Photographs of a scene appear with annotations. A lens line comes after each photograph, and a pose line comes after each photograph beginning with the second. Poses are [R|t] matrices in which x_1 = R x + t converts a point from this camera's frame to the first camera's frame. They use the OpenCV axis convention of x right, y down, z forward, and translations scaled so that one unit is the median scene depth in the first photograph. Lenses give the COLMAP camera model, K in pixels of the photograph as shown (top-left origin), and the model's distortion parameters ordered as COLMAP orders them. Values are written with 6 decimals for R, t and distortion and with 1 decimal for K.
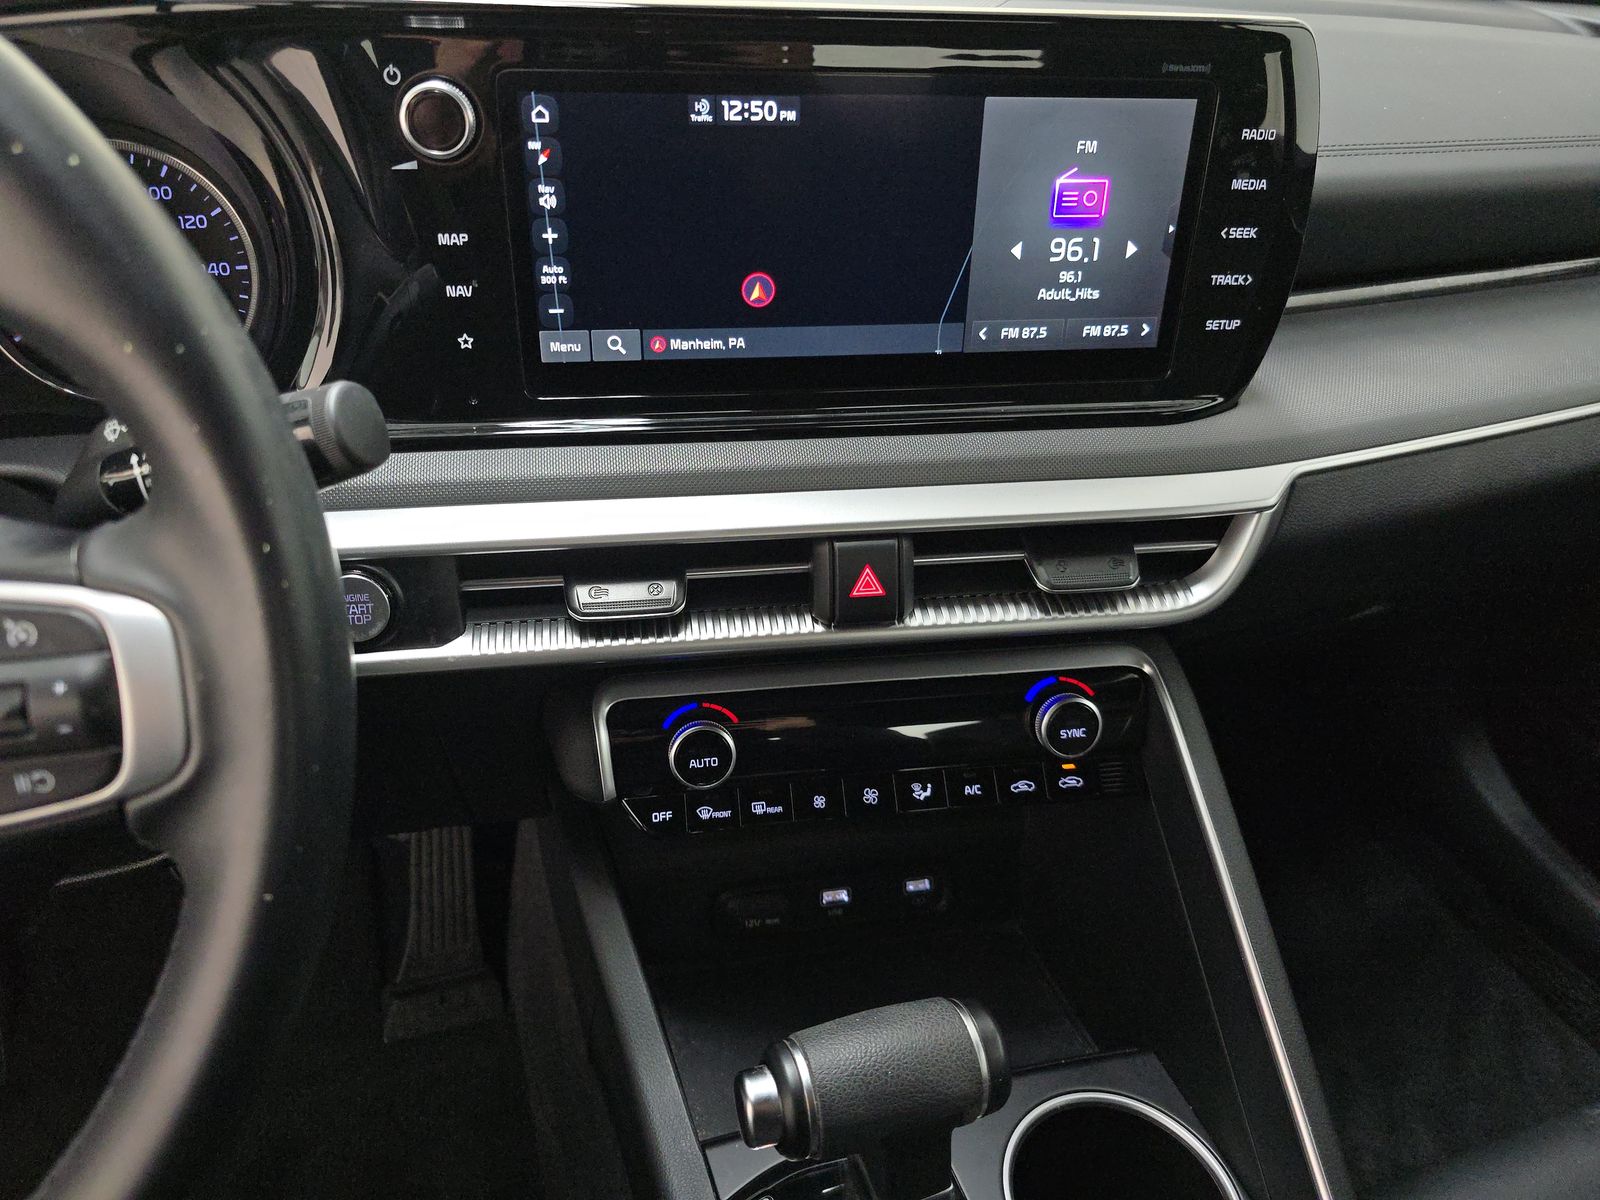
lens RADIAL K [[1137.1, 0, 800.0], [0, 1137.1, 600.0], [0, 0, 1]] dist [0.033111, -0.028330]
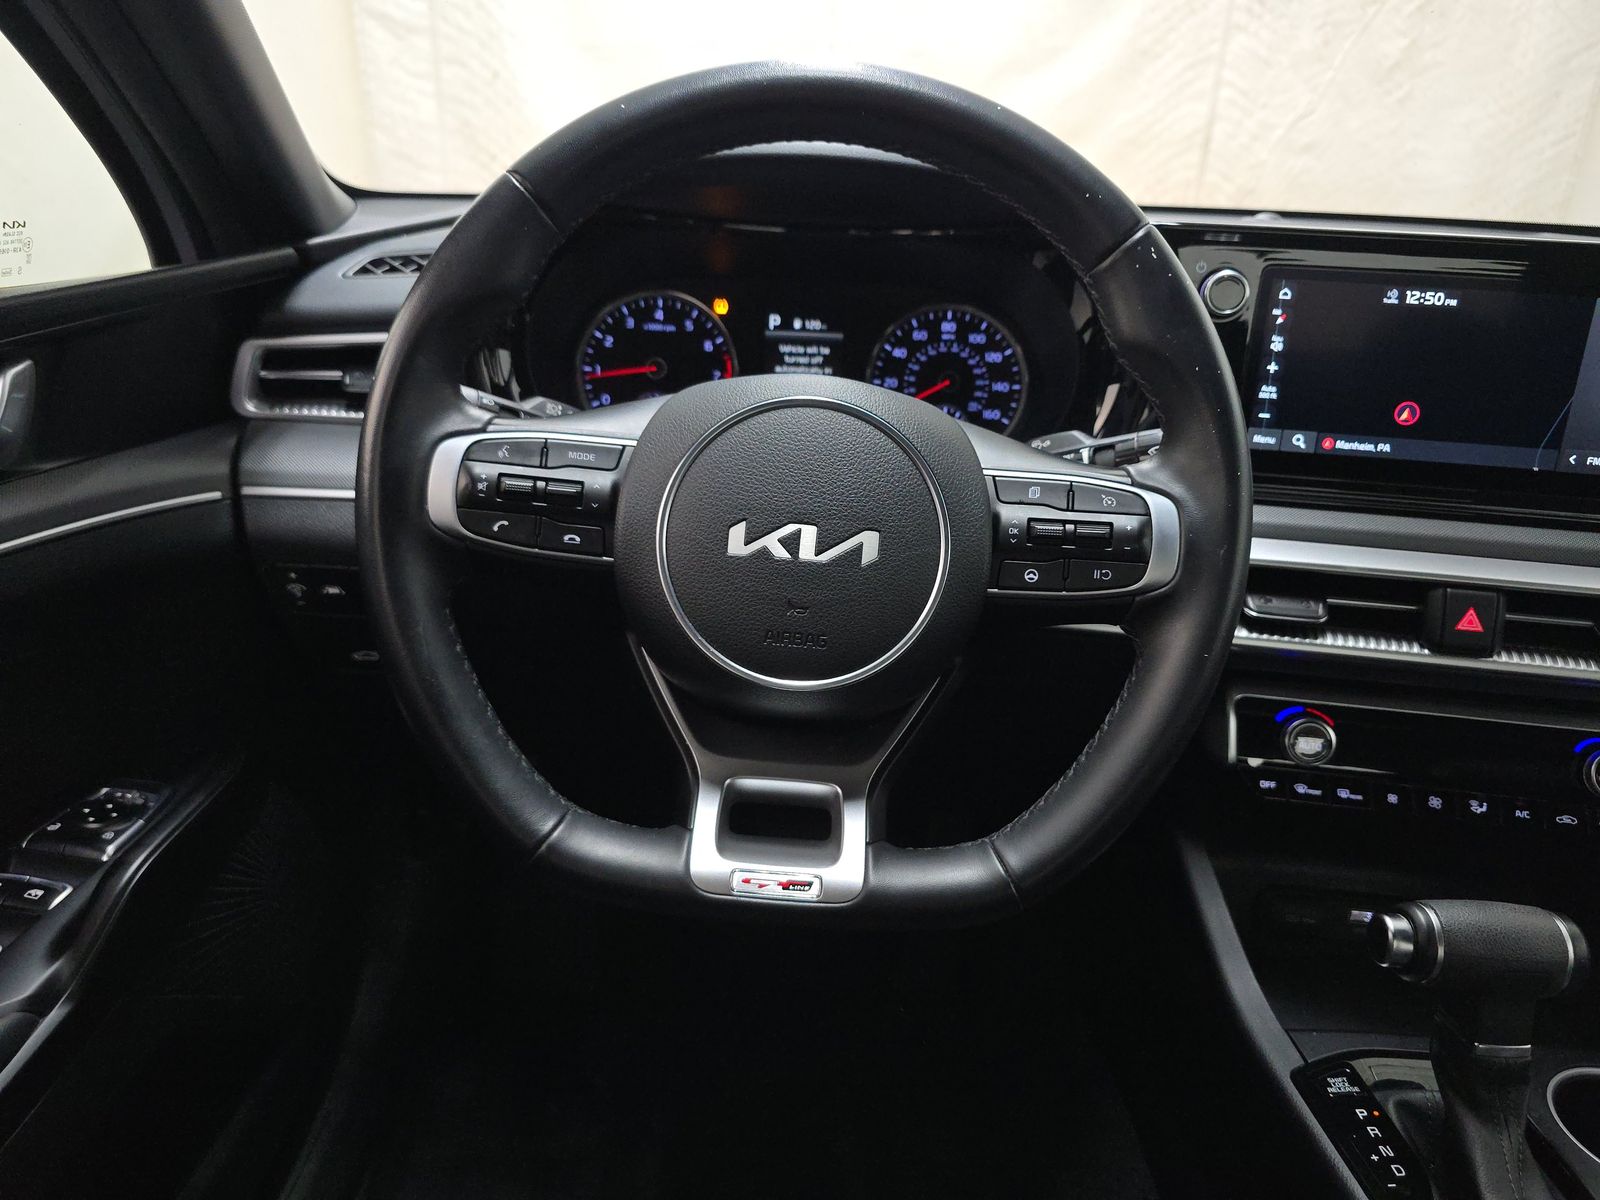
lens RADIAL K [[1137.1, 0, 800.0], [0, 1137.1, 600.0], [0, 0, 1]] dist [0.033111, -0.028330]
pose [[0.953044, 0.118954, -0.278489, -0.343917], [-0.171721, 0.969758, -0.173439, 0.354064], [0.249436, 0.213118, 0.944649, -0.544539]]
